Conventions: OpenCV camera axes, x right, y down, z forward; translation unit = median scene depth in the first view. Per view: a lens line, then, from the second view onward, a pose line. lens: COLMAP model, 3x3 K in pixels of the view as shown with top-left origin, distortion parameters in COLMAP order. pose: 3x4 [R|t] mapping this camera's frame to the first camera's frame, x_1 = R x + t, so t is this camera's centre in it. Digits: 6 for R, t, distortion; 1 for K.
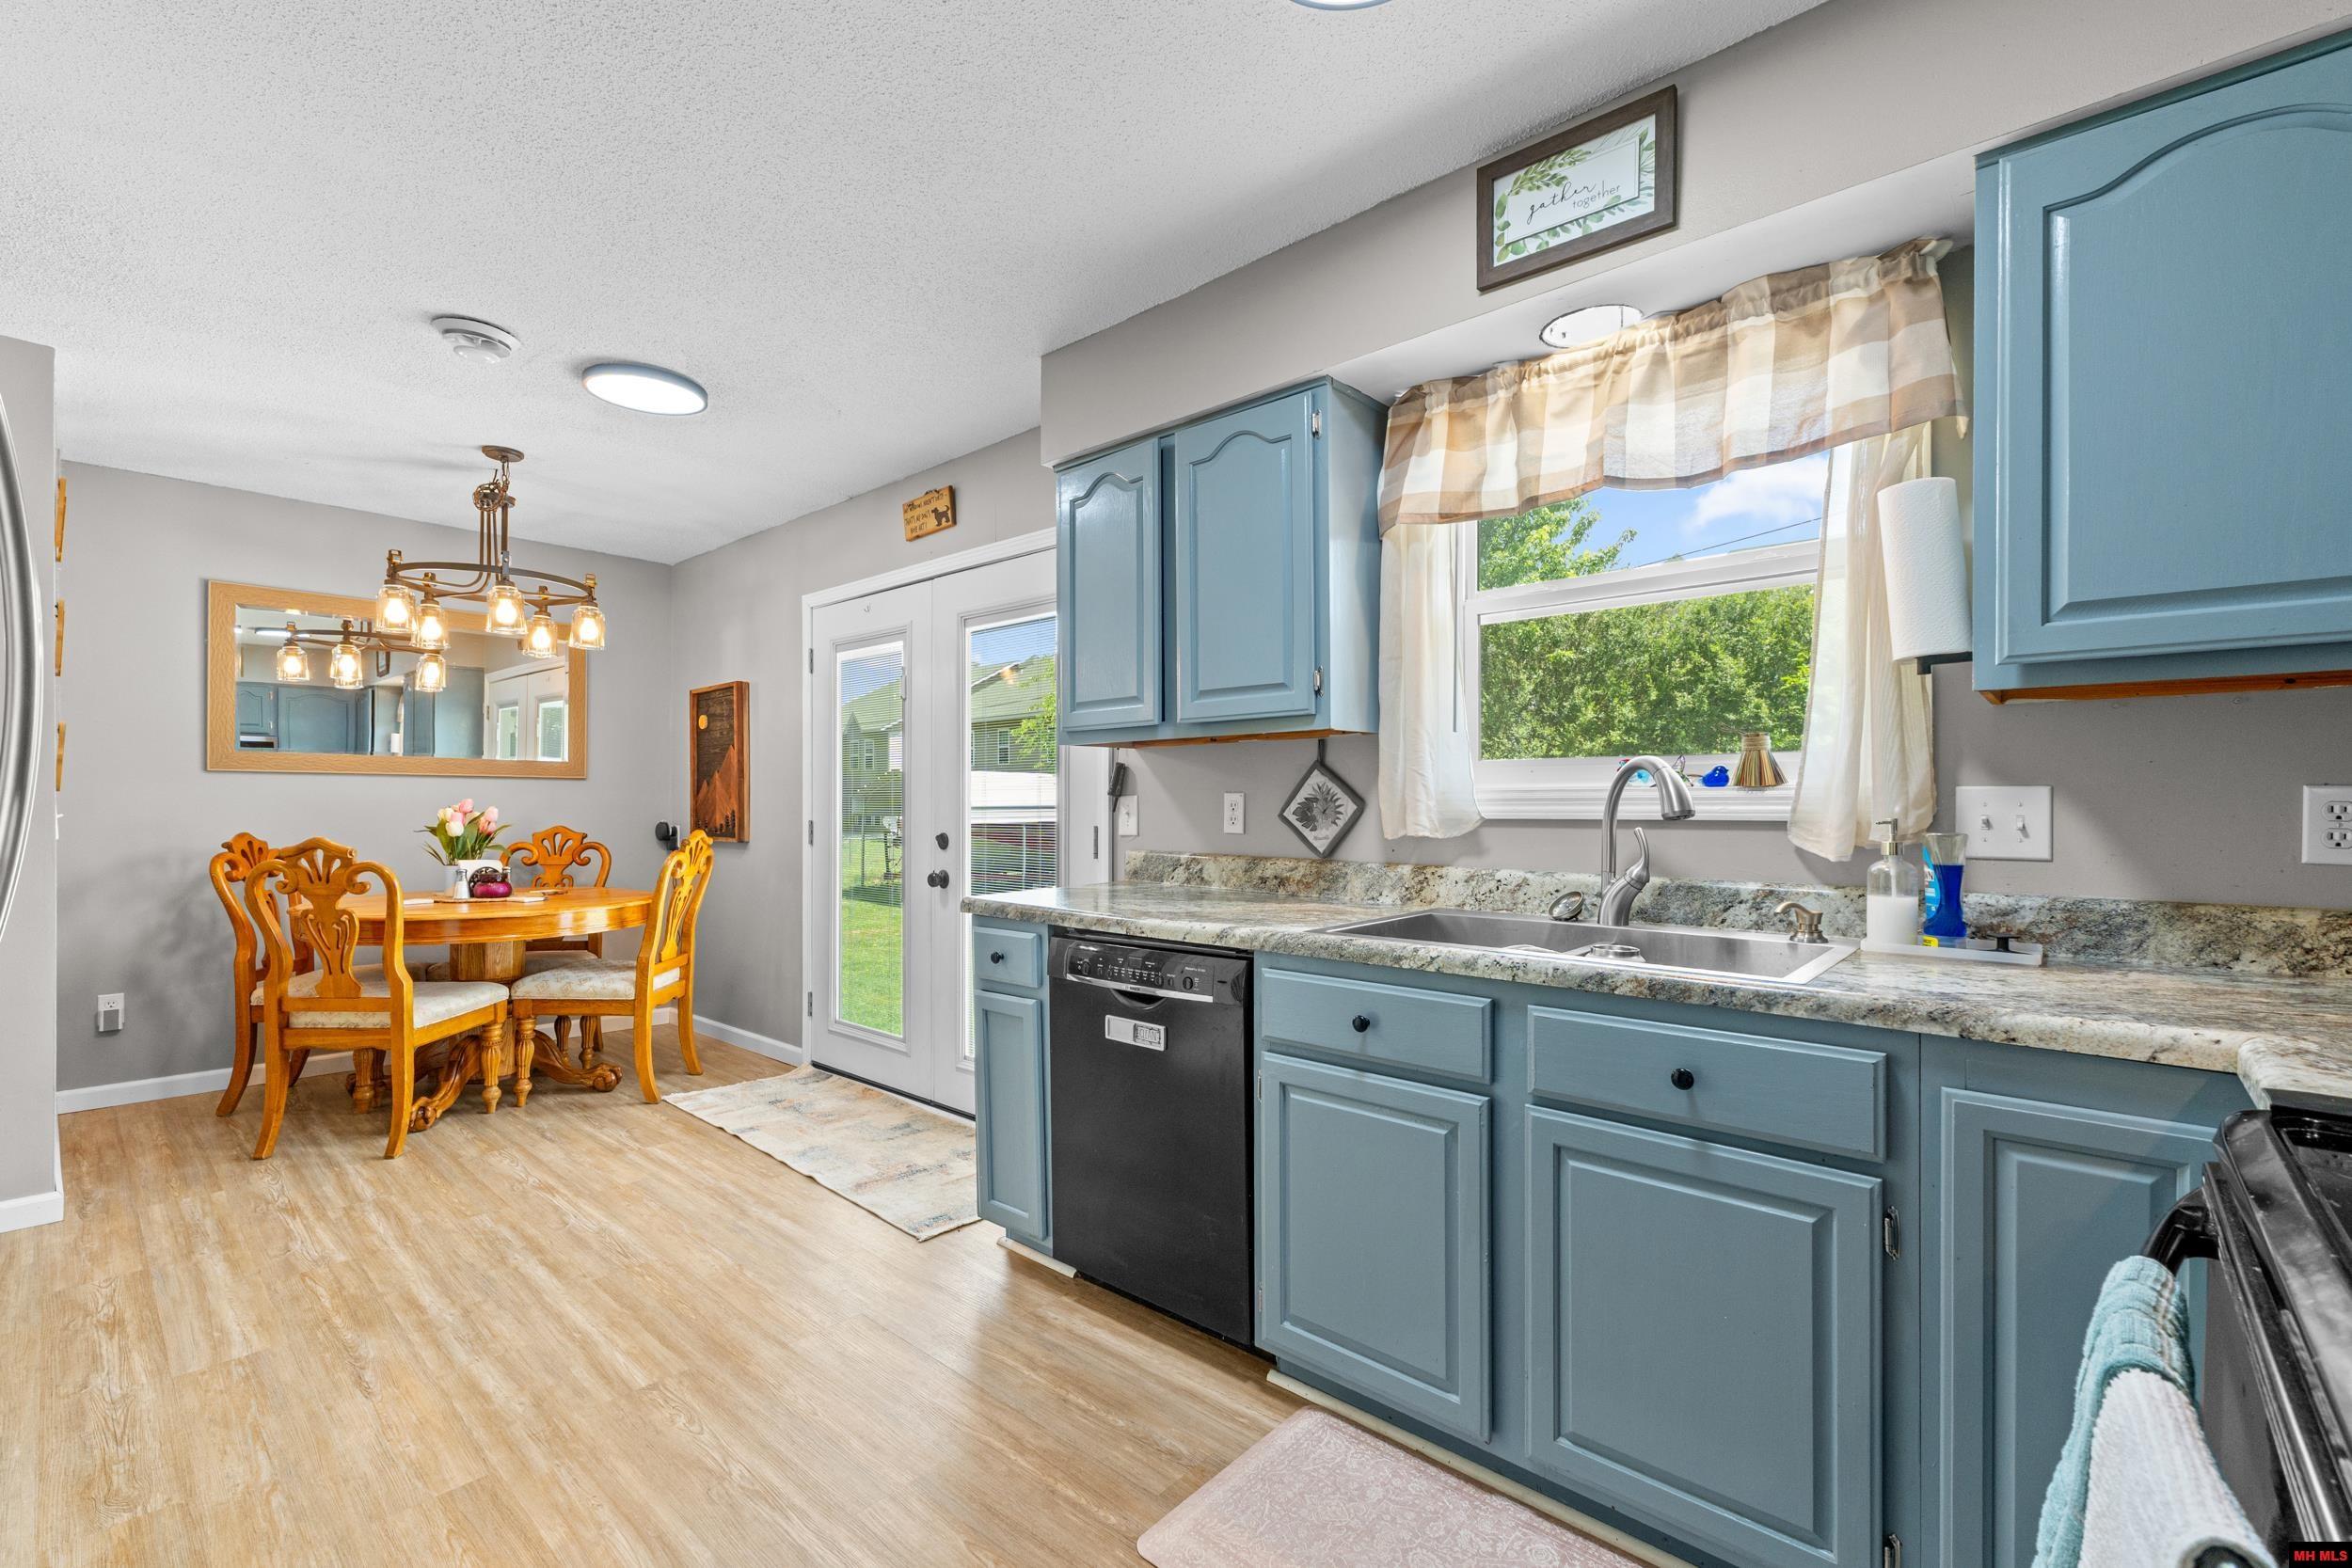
lens RADIAL K [[991.2, 0, 1153.9], [0, 991.2, 796.0], [0, 0, 1]] dist [0.000138, 0.000292]
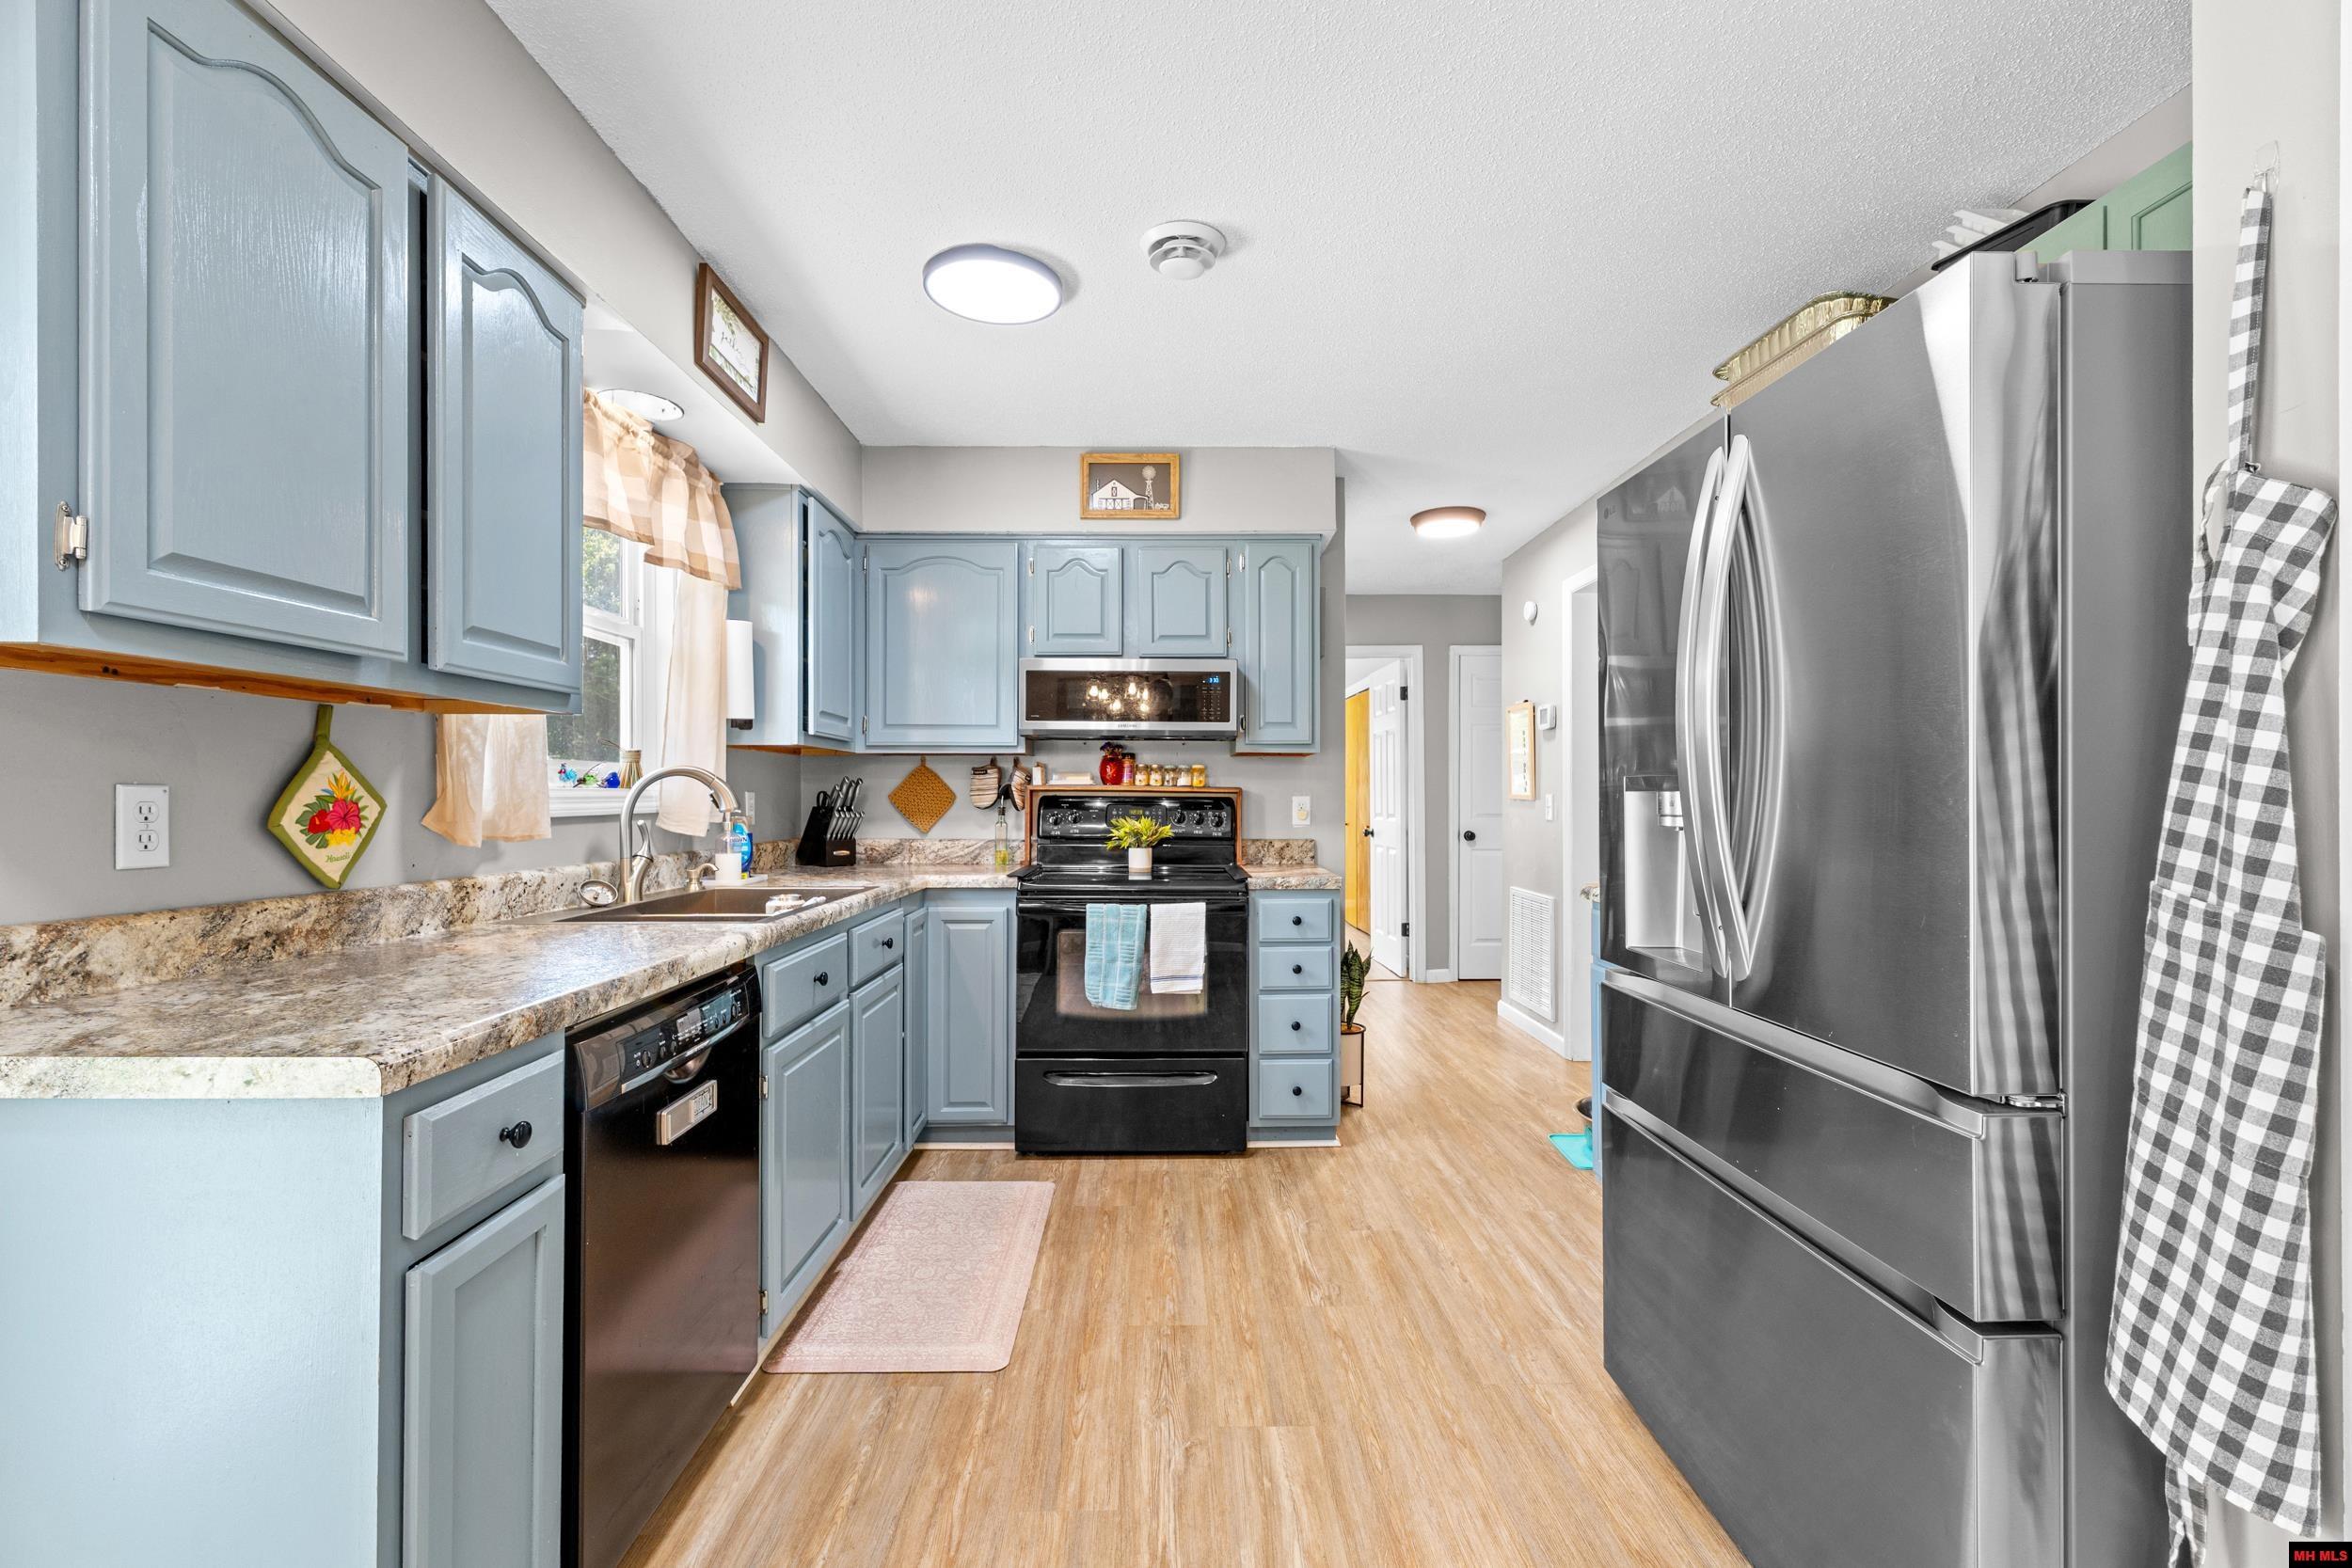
lens RADIAL K [[991.2, 0, 1171.7], [0, 991.2, 791.4], [0, 0, 1]] dist [0.000138, 0.000292]
pose [[-0.686963, 0.007091, 0.726658, -0.696096], [0.001931, 0.999967, -0.007932, 0.005407], [-0.726690, -0.004046, -0.686954, 1.078092]]
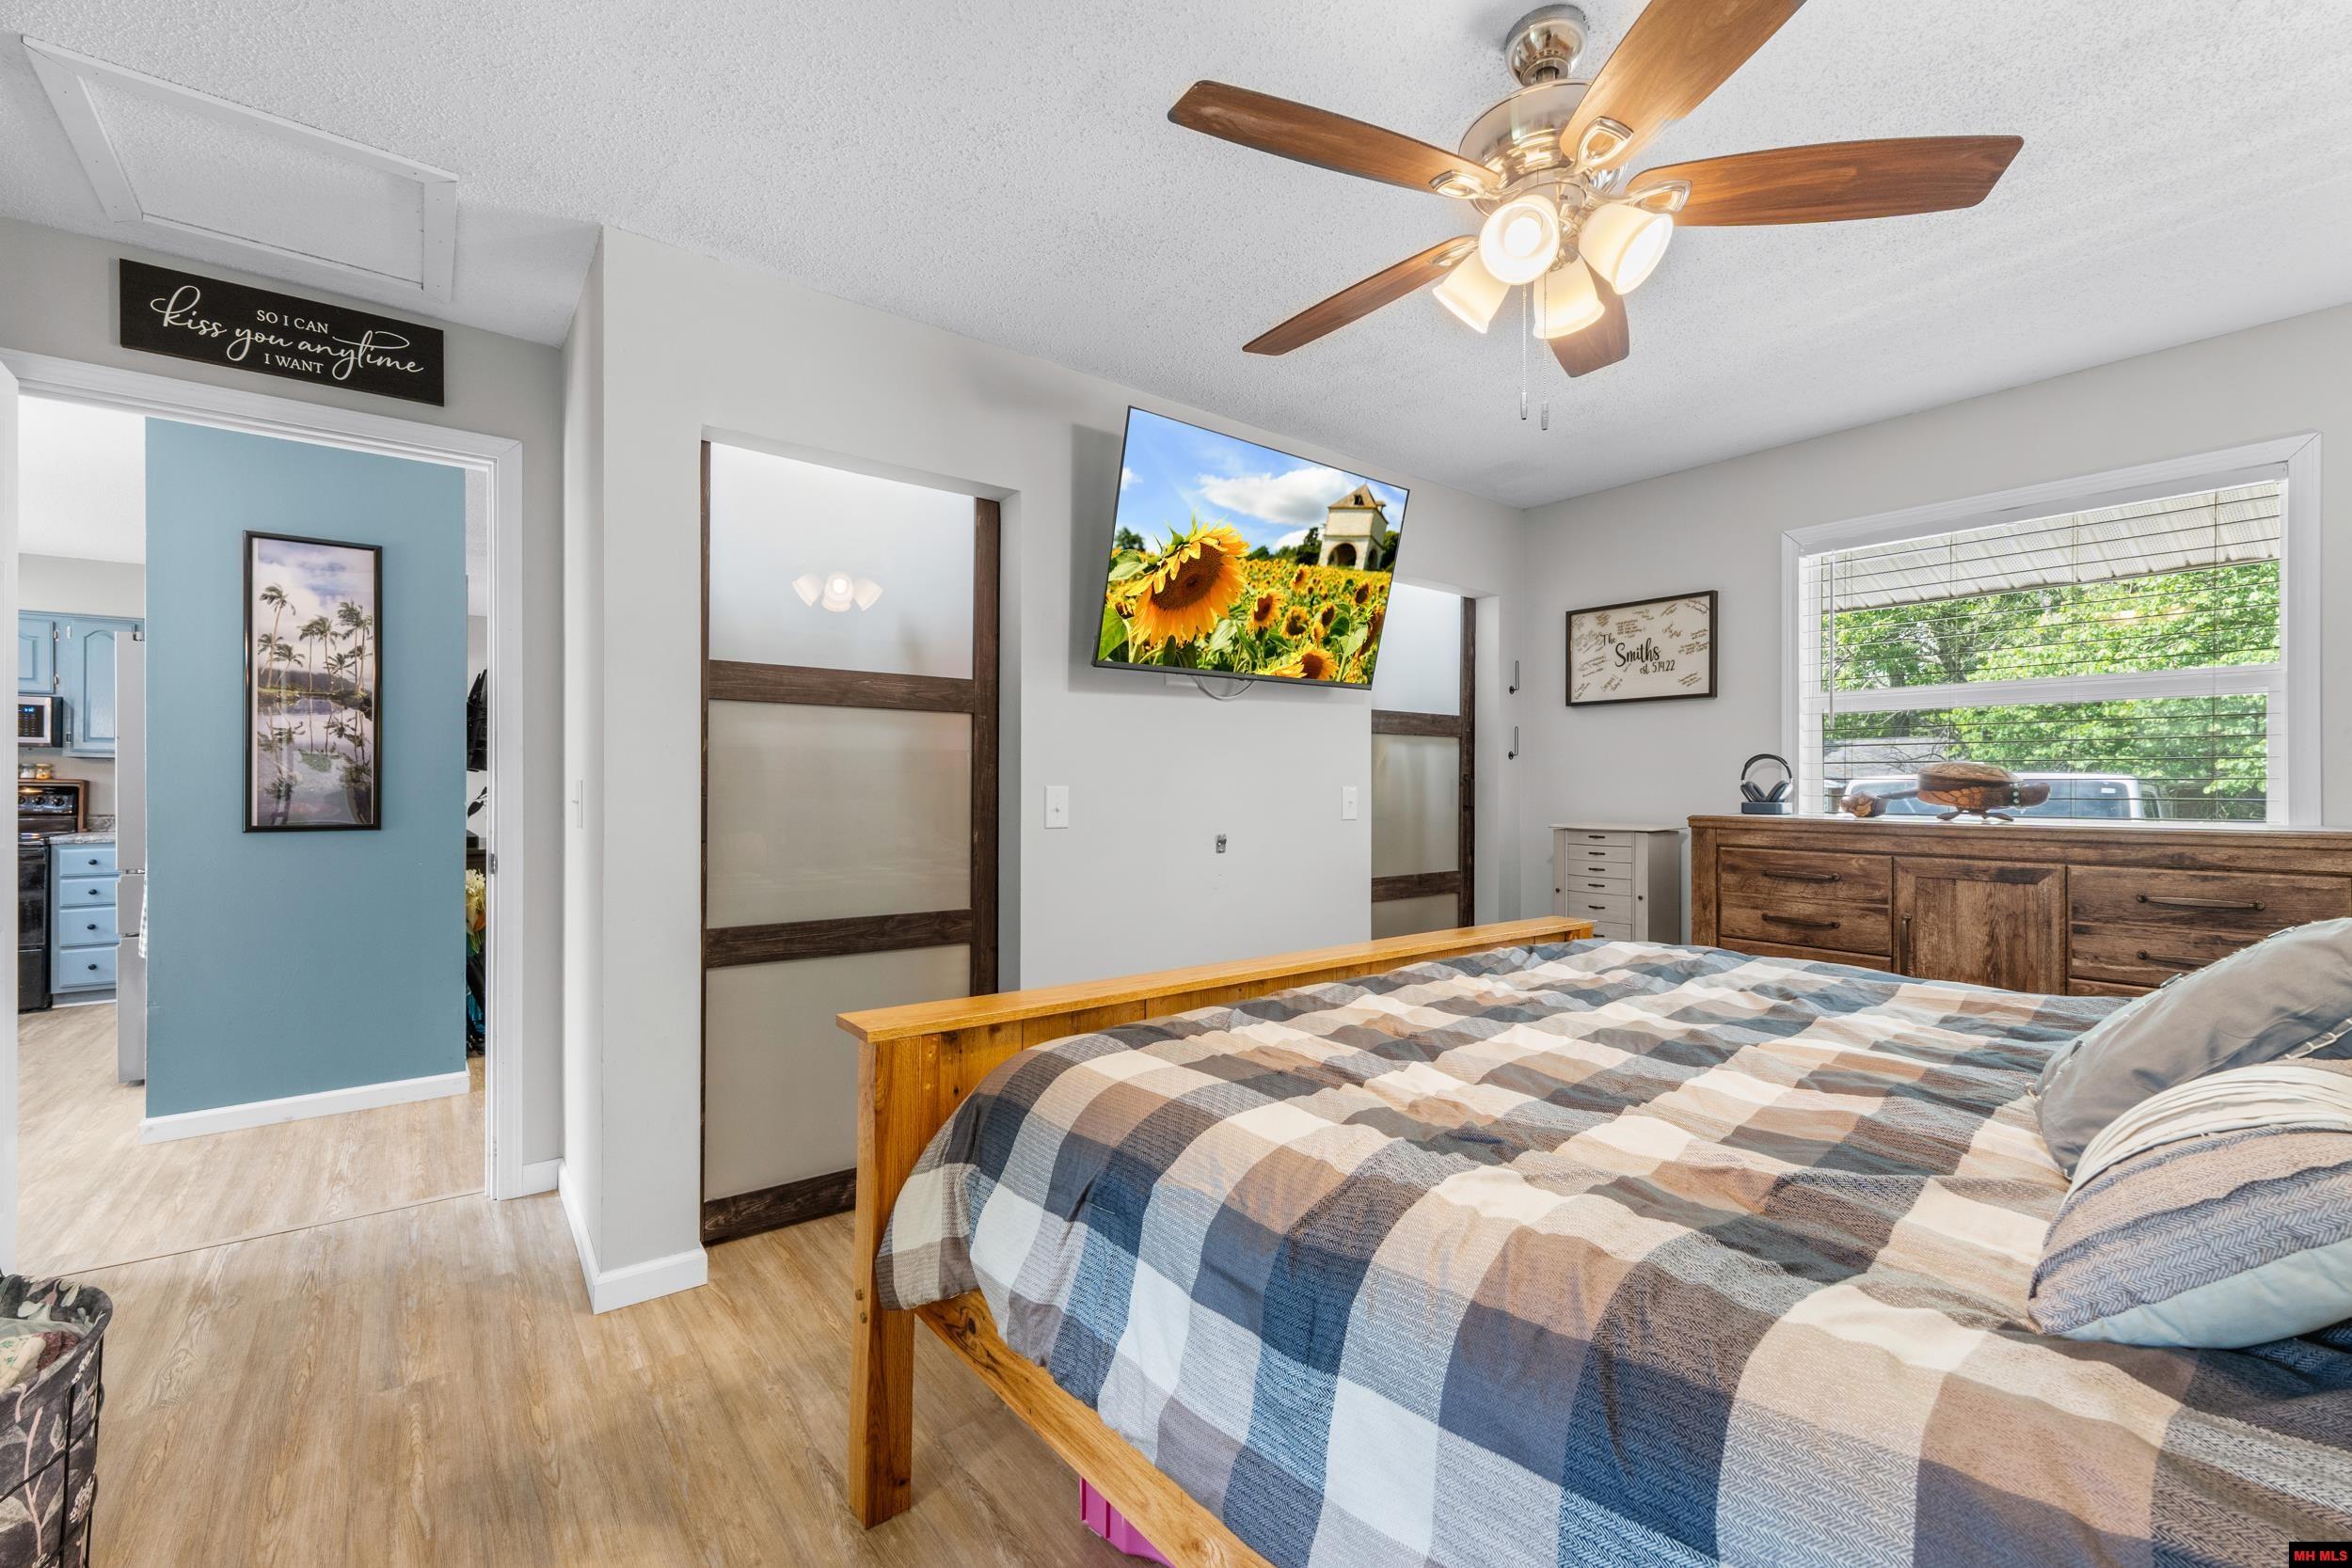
lens RADIAL K [[991.2, 0, 1181.0], [0, 991.2, 789.3], [0, 0, 1]] dist [0.000138, 0.000292]
pose [[-0.981834, 0.001904, 0.189734, -2.521099], [0.002250, 0.999996, 0.001606, 0.011775], [-0.189730, 0.002004, -0.981834, 1.692428]]
